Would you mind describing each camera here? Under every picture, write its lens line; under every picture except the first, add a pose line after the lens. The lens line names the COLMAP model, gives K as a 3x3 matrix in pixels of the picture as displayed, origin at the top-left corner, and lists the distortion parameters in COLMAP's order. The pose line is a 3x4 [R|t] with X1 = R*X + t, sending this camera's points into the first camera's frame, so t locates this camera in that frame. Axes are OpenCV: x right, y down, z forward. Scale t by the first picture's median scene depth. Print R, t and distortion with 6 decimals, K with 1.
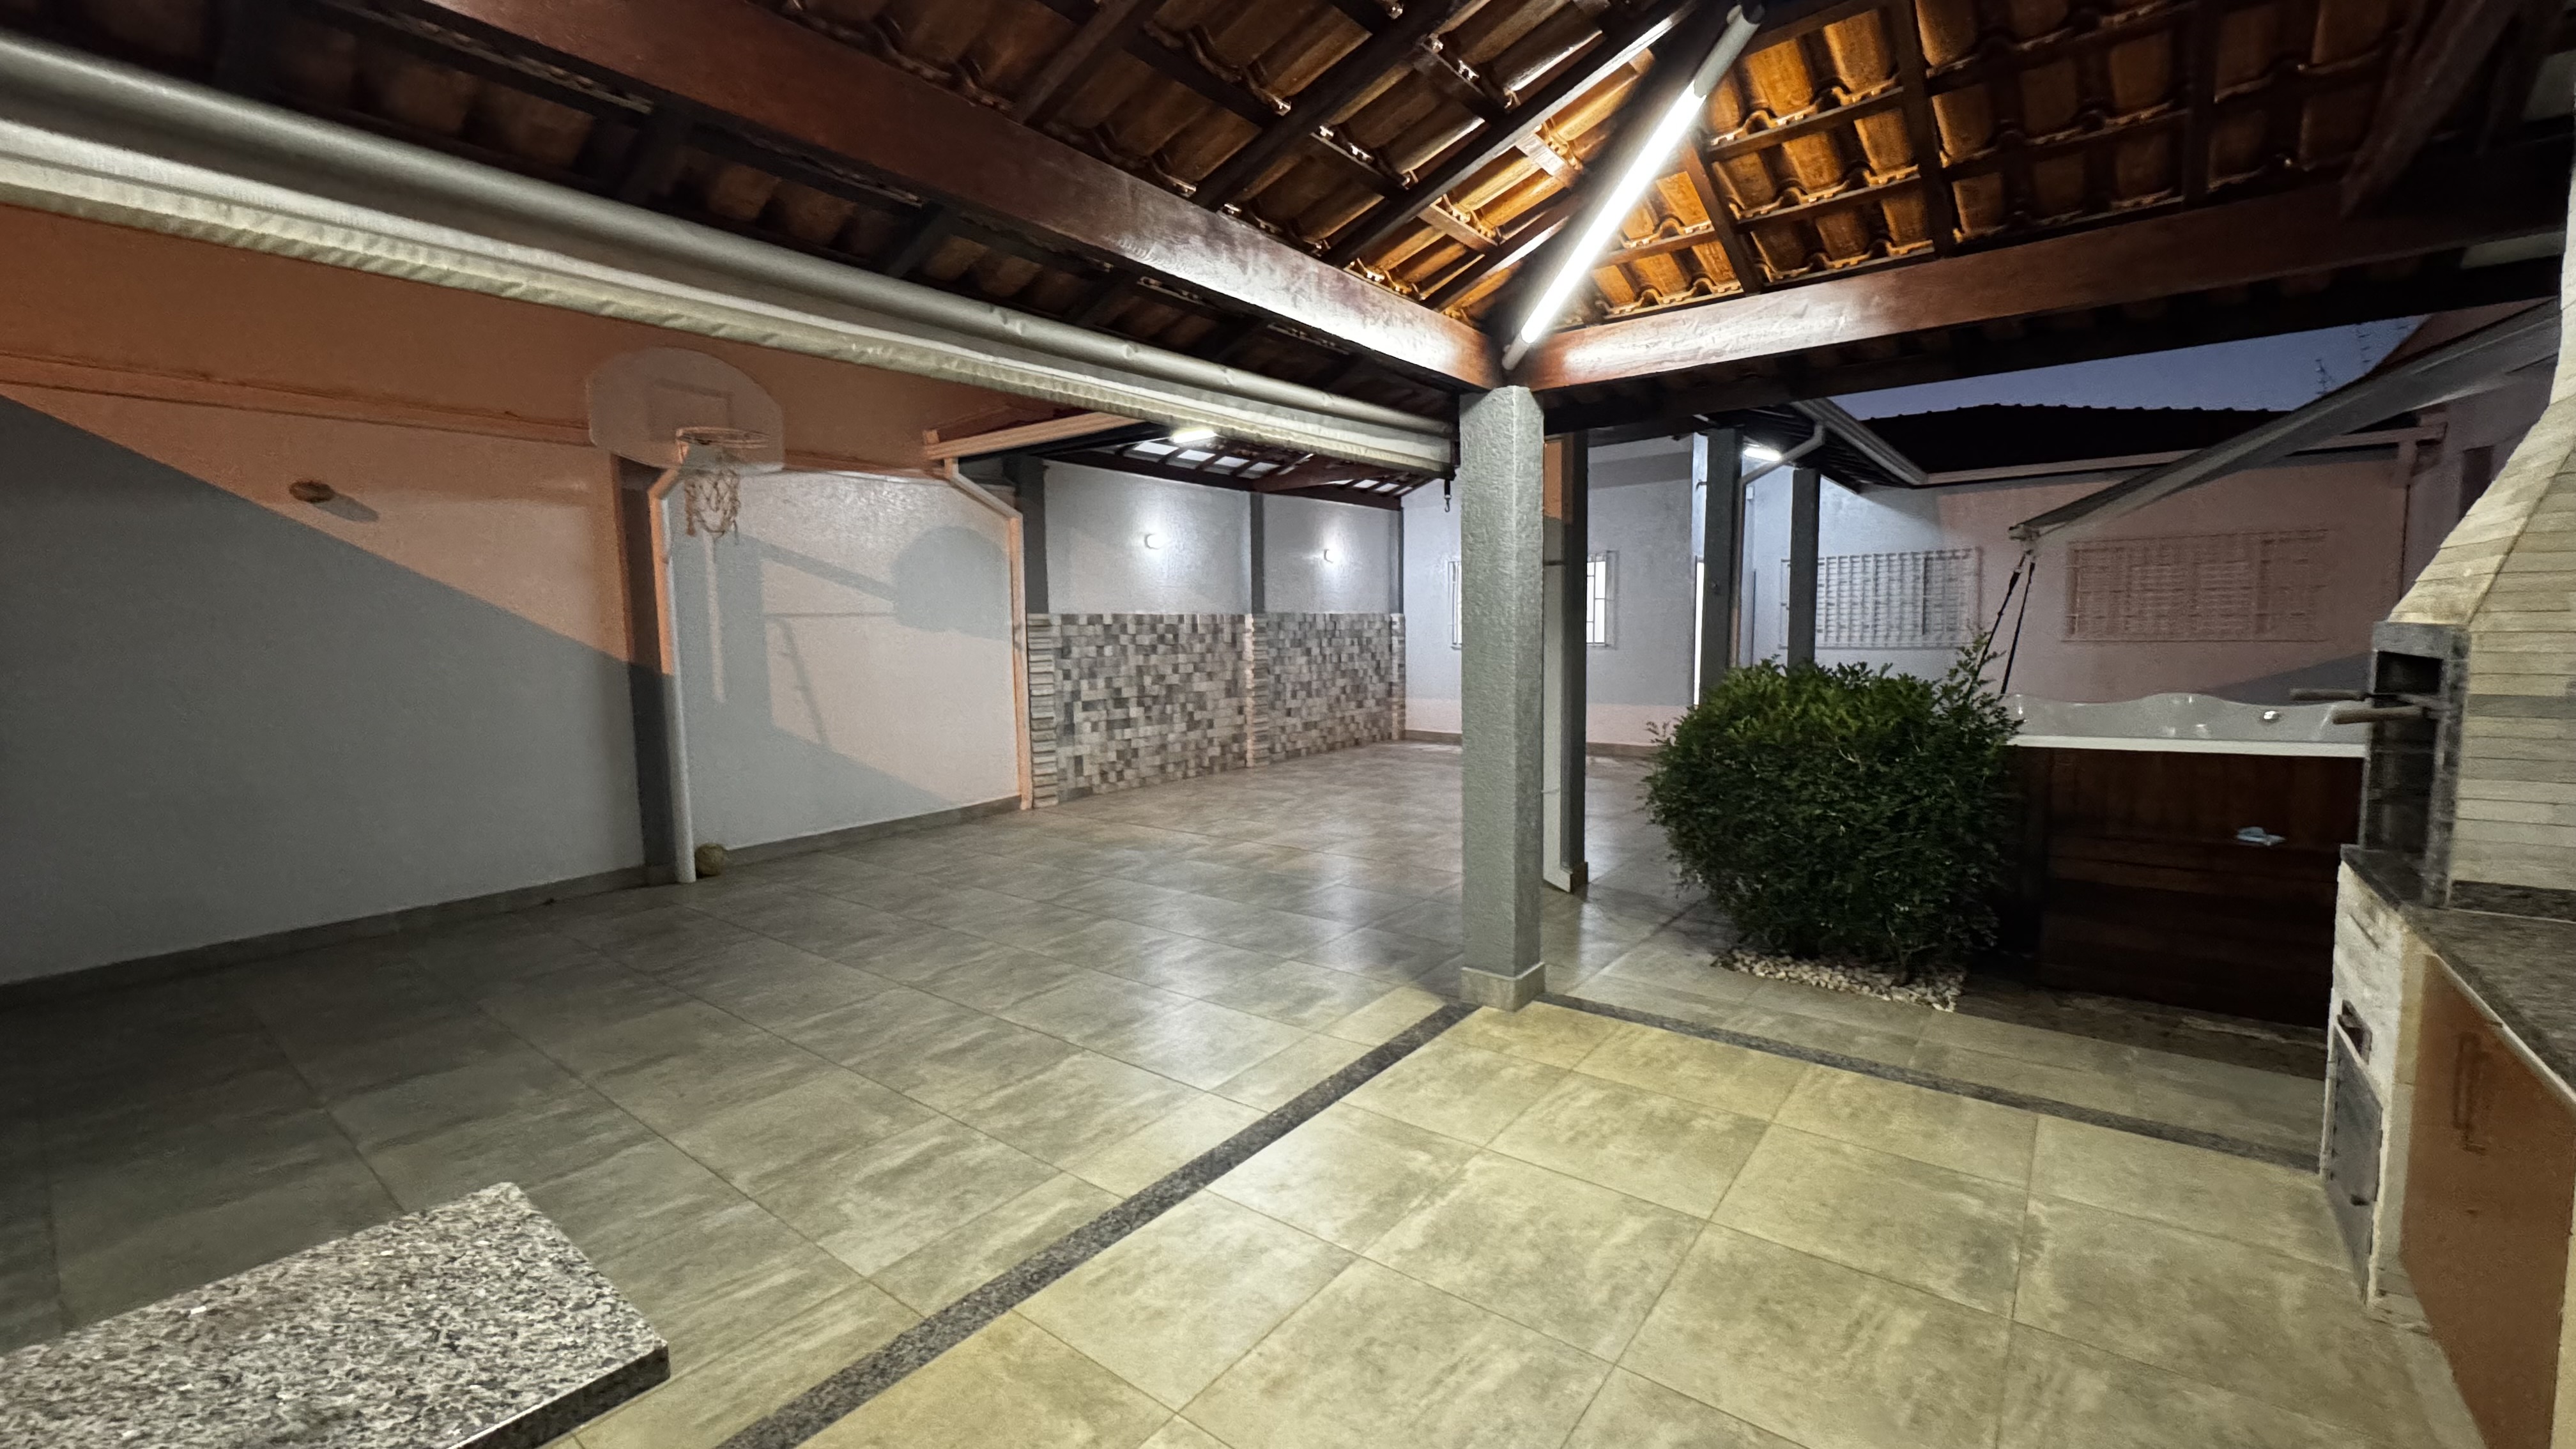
lens RADIAL K [[1025.5, 0, 1289.2], [0, 1025.5, 726.9], [0, 0, 1]] dist [-0.004668, 0.000328]
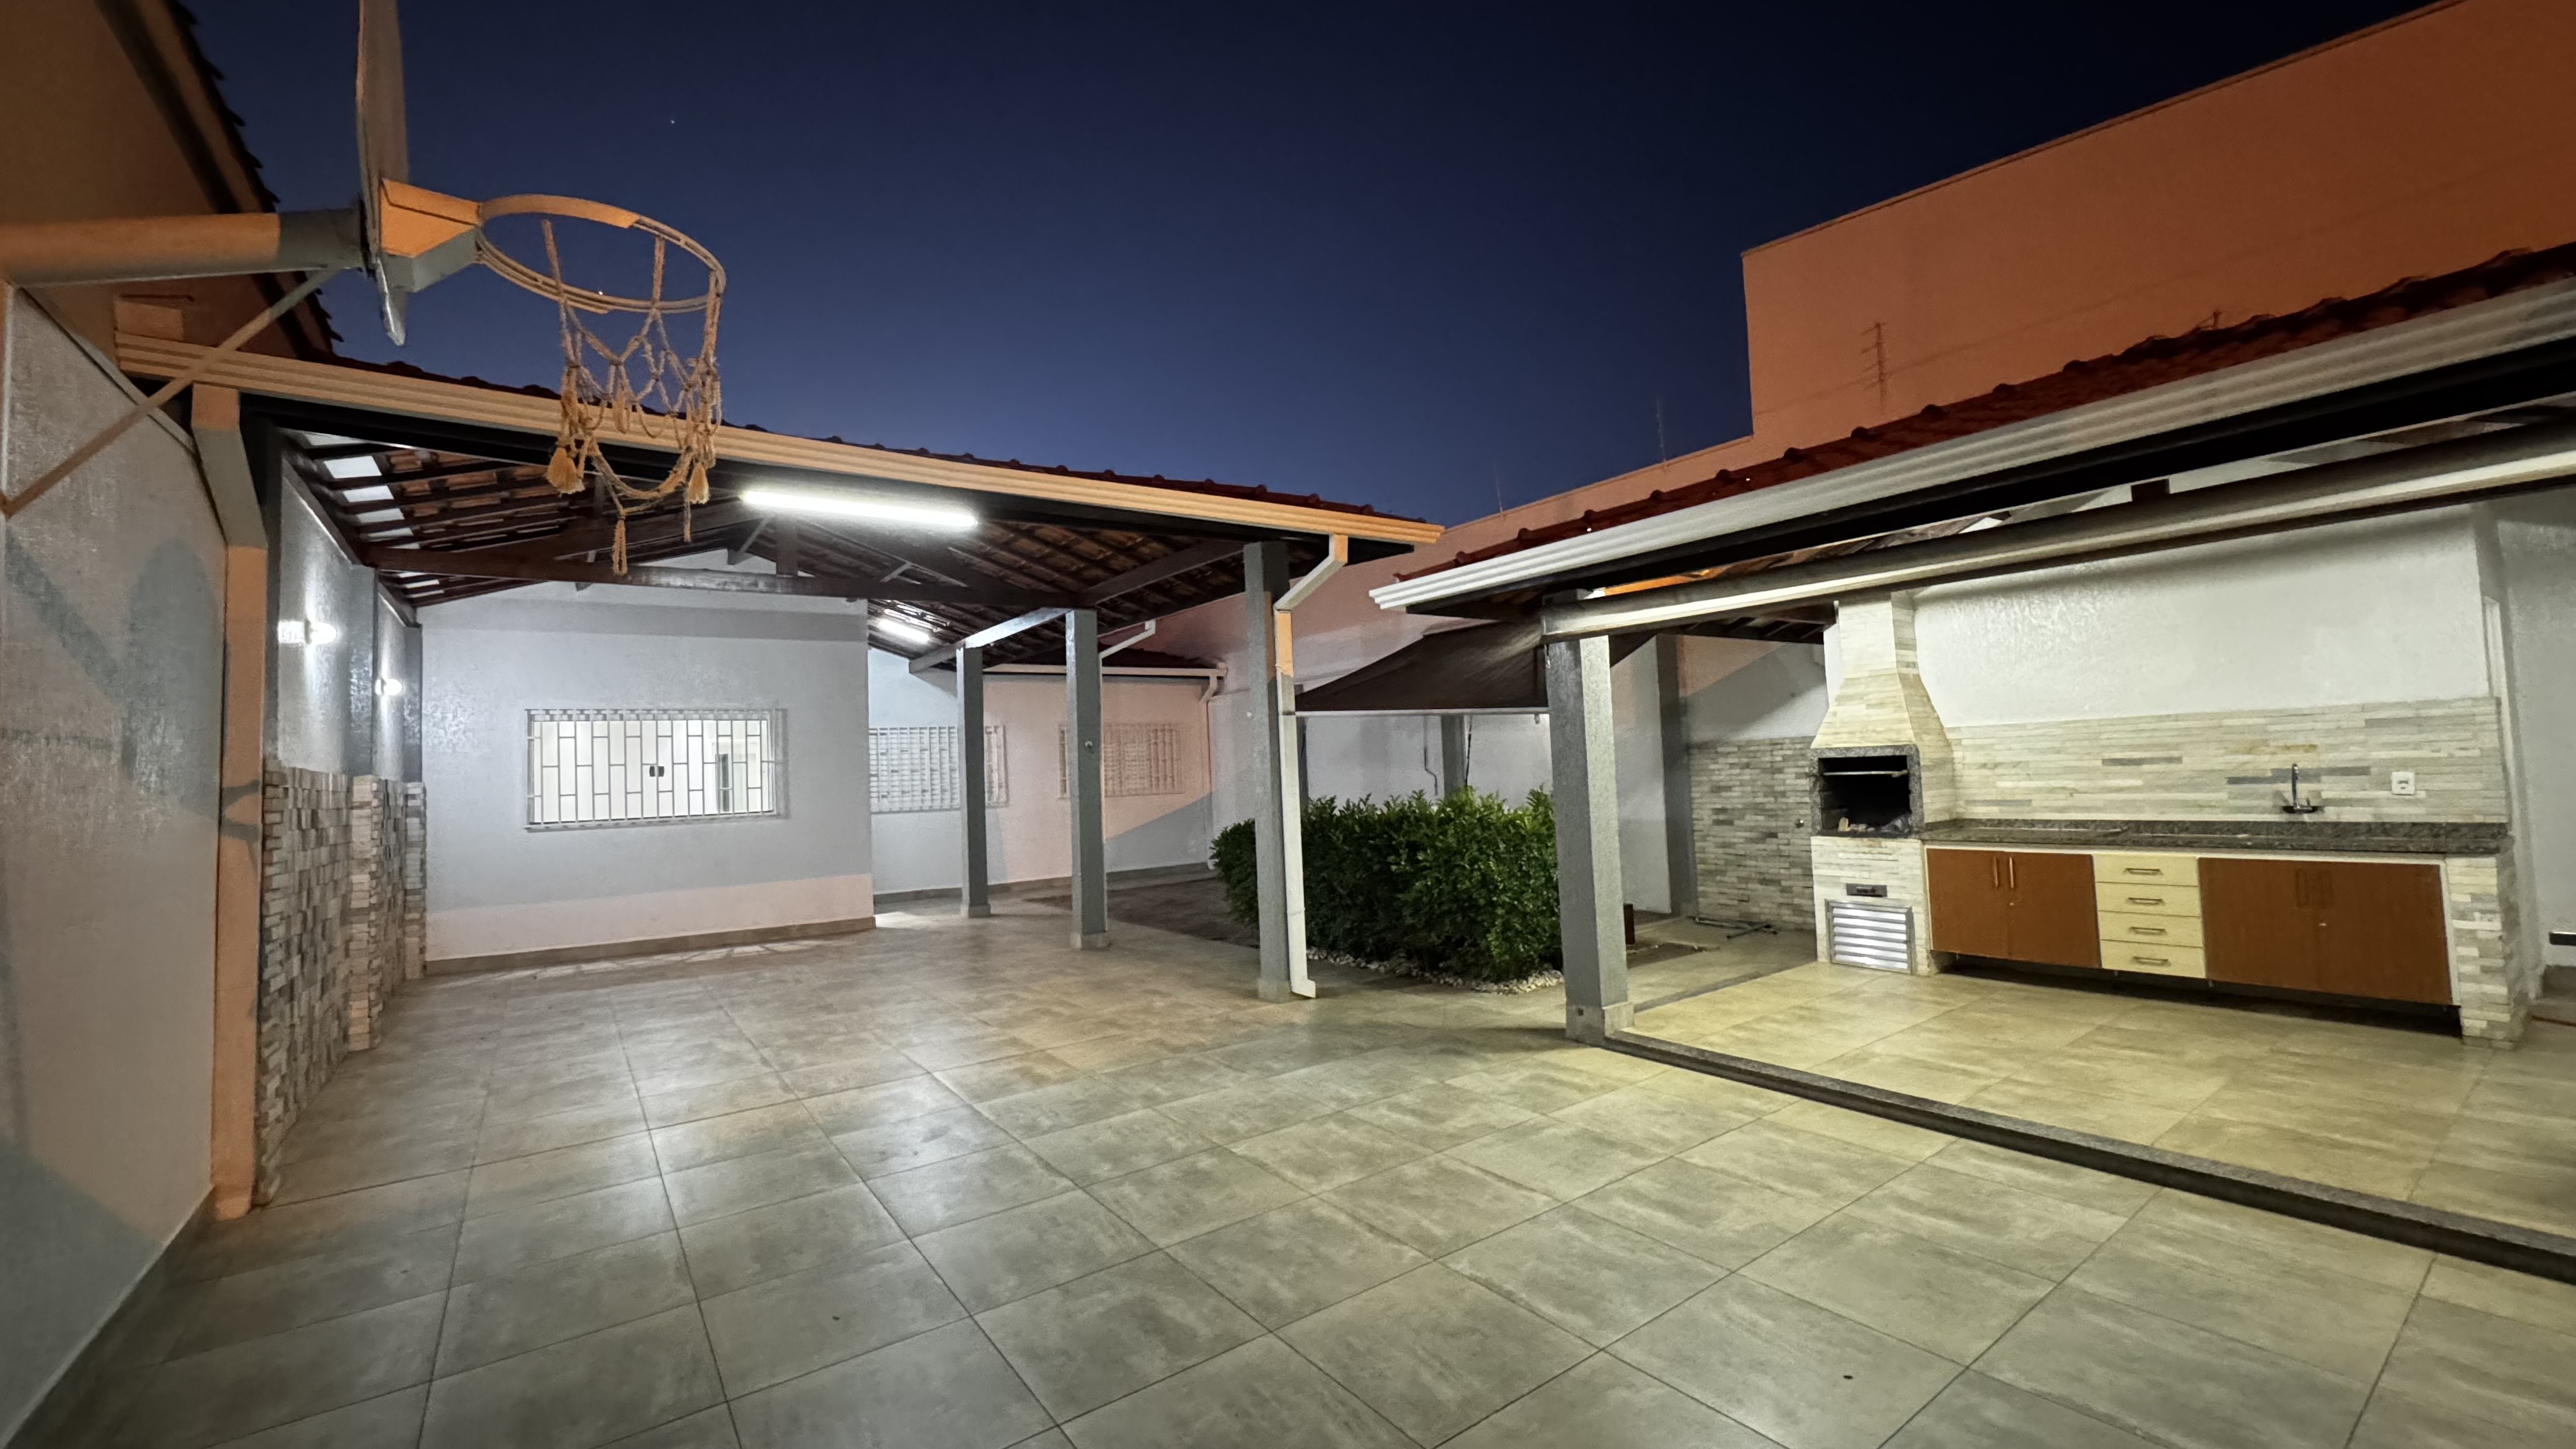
lens RADIAL K [[1025.5, 0, 1288.4], [0, 1025.5, 727.6], [0, 0, 1]] dist [-0.004668, 0.000328]
pose [[0.276264, 0.049061, 0.959829, -0.730809], [0.127410, 0.988012, -0.087174, -0.035246], [-0.952599, 0.146375, 0.266701, 0.583903]]
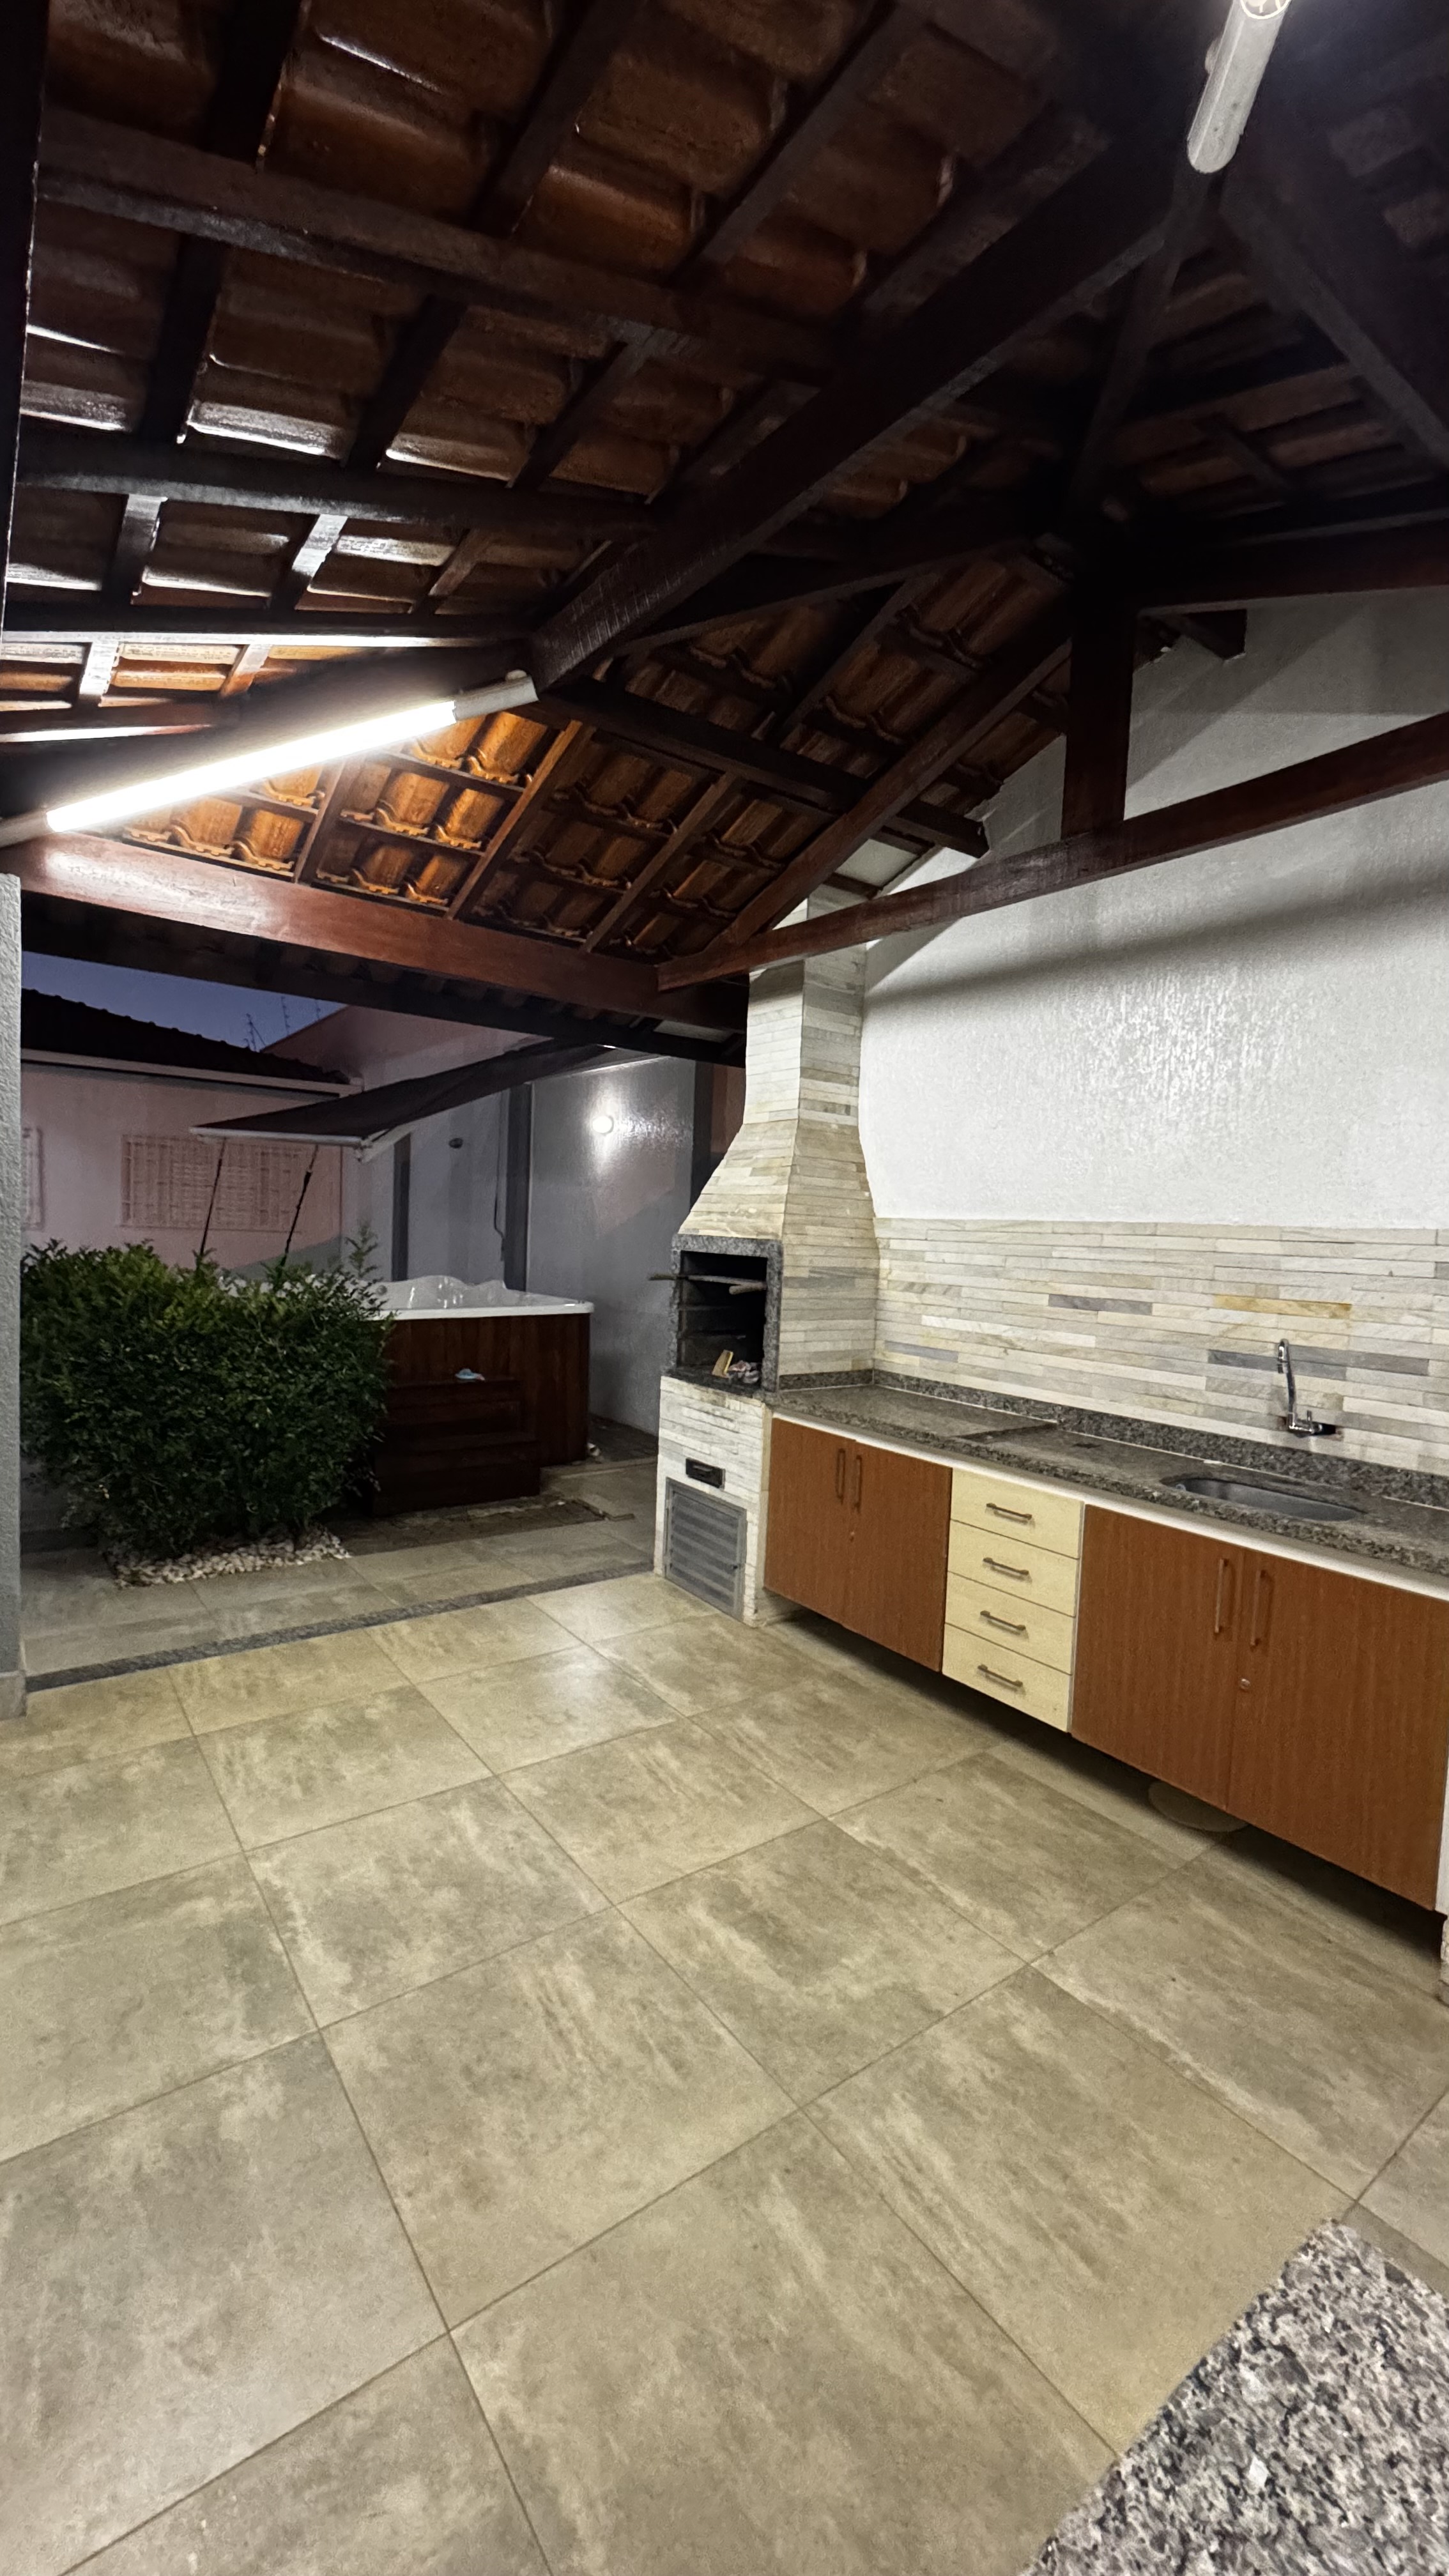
lens RADIAL K [[1025.5, 0, 722.3], [0, 1025.5, 1290.1], [0, 0, 1]] dist [-0.004668, 0.000328]
pose [[0.261132, -0.027555, 0.964910, -0.204780], [0.041979, 0.998971, 0.017167, -0.012614], [-0.964390, 0.036023, 0.262020, 0.175217]]
